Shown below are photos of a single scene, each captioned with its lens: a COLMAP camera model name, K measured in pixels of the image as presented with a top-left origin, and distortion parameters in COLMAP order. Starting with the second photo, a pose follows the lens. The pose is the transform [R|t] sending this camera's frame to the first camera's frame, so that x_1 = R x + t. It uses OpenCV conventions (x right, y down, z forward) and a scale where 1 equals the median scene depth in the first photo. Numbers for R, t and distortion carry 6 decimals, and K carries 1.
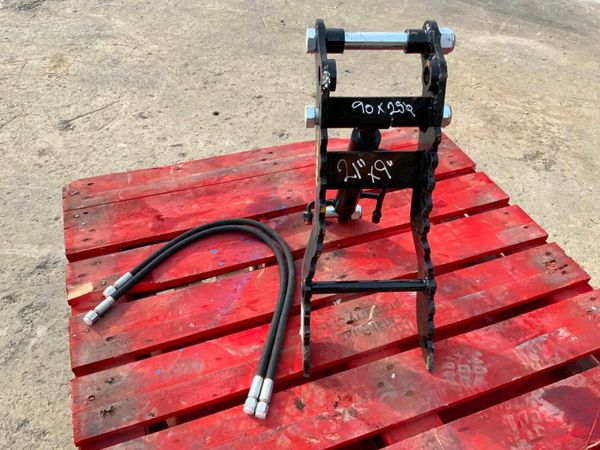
lens RADIAL K [[496.7, 0, 298.1], [0, 496.7, 225.3], [0, 0, 1]] dist [0.062523, -0.122426]
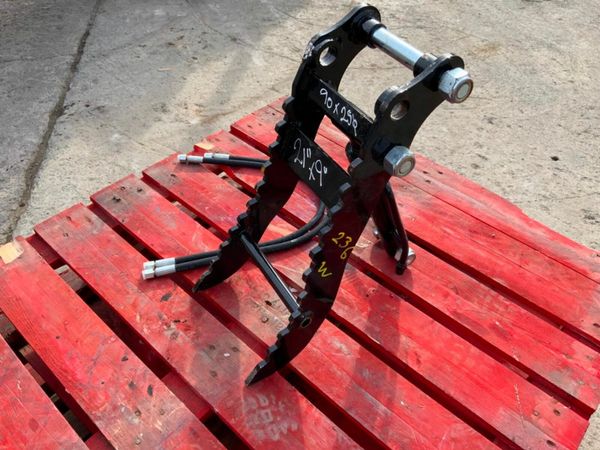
lens RADIAL K [[496.7, 0, 298.5], [0, 496.7, 222.3], [0, 0, 1]] dist [0.062523, -0.122426]
pose [[0.461182, 0.606169, -0.647974, 0.611387], [-0.620211, 0.742467, 0.253143, -0.191211], [0.634547, 0.285135, 0.718365, 0.256065]]
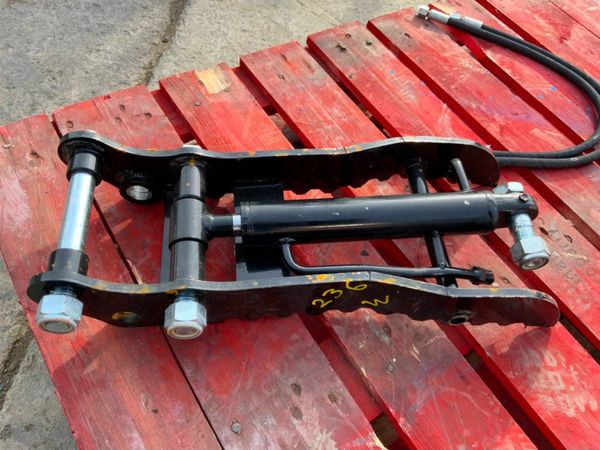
lens RADIAL K [[496.7, 0, 301.8], [0, 496.7, 222.7], [0, 0, 1]] dist [0.062523, -0.122426]
pose [[0.229587, 0.797861, -0.557412, 0.383528], [-0.751590, 0.509212, 0.419305, 0.134141], [0.618388, 0.322678, 0.716572, 0.226367]]
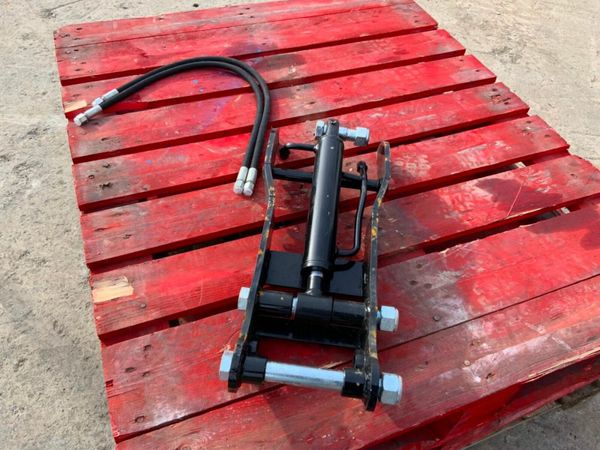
lens RADIAL K [[496.7, 0, 297.4], [0, 496.7, 227.5], [0, 0, 1]] dist [0.062523, -0.122426]
pose [[0.999475, 0.004033, 0.032156, 0.022881], [-0.007412, 0.994374, 0.105669, 0.261762], [-0.031549, -0.105852, 0.993881, -0.143764]]
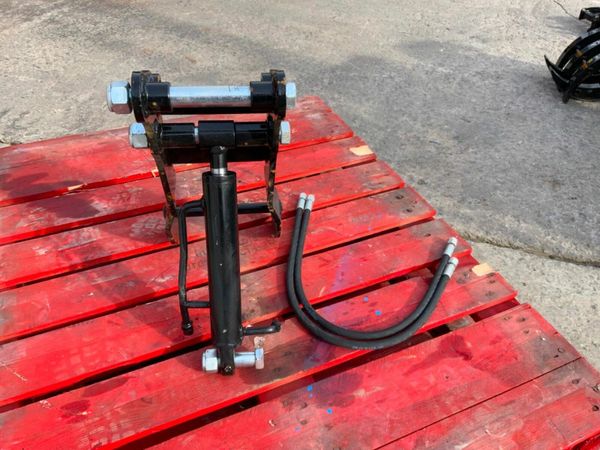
lens RADIAL K [[496.7, 0, 300.1], [0, 496.7, 227.5], [0, 0, 1]] dist [0.062523, -0.122426]
pose [[-0.994669, -0.013658, -0.102207, 0.067733], [-0.103081, 0.105956, 0.989013, -0.858858], [-0.002678, 0.994277, -0.106799, 0.964302]]
